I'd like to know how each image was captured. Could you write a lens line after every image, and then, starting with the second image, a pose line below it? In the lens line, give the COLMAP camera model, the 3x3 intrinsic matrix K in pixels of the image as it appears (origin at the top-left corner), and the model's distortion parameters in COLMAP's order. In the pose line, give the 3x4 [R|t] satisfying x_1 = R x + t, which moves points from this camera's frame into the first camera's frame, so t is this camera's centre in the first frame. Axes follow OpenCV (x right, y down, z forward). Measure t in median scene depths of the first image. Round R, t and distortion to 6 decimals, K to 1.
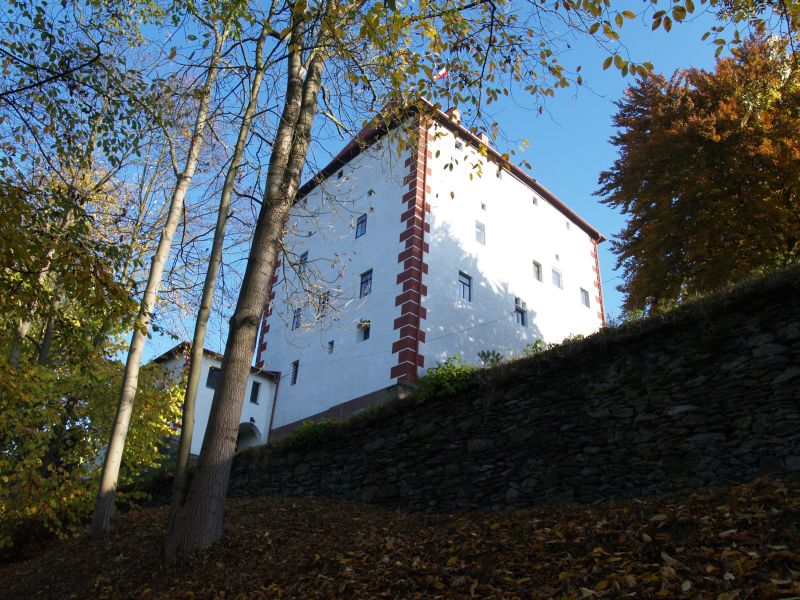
lens RADIAL K [[632.5, 0, 400.0], [0, 632.5, 300.0], [0, 0, 1]] dist [-0.133859, 0.096176]
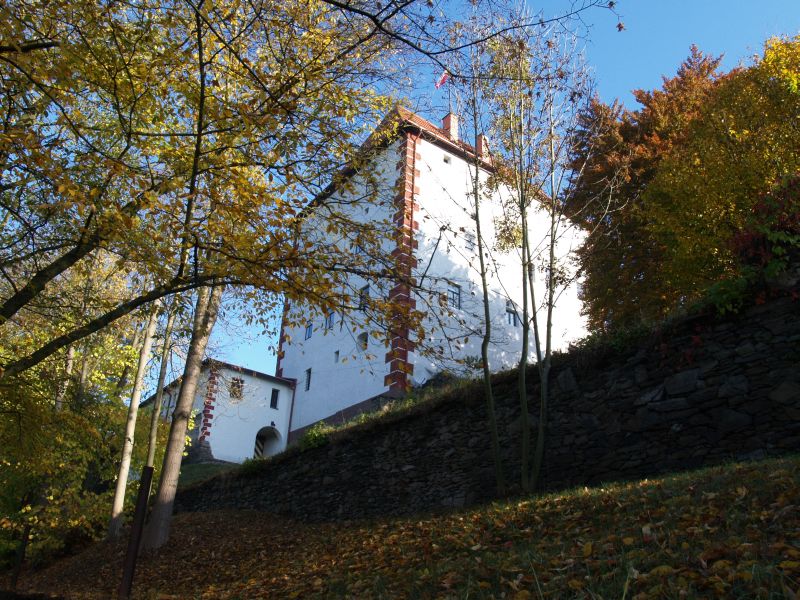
lens RADIAL K [[651.8, 0, 400.0], [0, 651.8, 300.0], [0, 0, 1]] dist [-0.122852, 0.074485]
pose [[0.995591, -0.056946, -0.074533, 0.345259], [0.059544, 0.997677, 0.033104, -0.209068], [0.072474, -0.037396, 0.996669, -0.475306]]
